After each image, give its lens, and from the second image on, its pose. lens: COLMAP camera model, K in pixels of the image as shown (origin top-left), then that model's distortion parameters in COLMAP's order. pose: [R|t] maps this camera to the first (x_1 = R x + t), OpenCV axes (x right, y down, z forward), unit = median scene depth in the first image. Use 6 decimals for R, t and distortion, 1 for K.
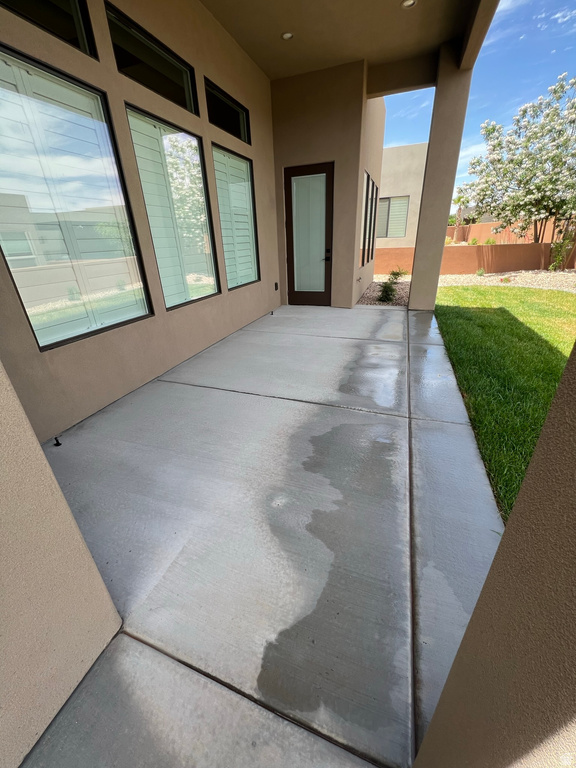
lens RADIAL K [[310.5, 0, 291.2], [0, 310.5, 381.1], [0, 0, 1]] dist [0.001265, 0.000046]
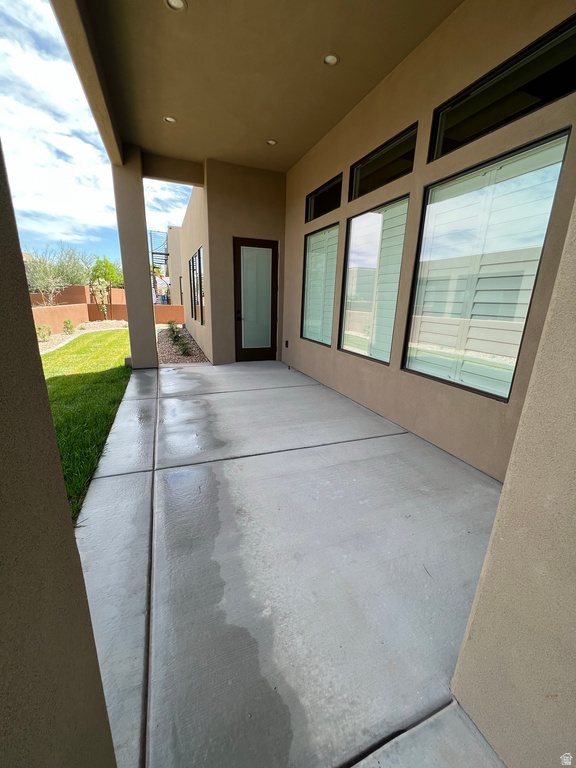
lens RADIAL K [[310.5, 0, 288.0], [0, 310.5, 387.1], [0, 0, 1]] dist [0.001265, 0.000046]
pose [[-0.762101, 0.186379, -0.620053, 0.626185], [-0.280231, 0.768372, 0.575391, -0.798667], [0.583672, 0.612264, -0.533348, 1.644327]]
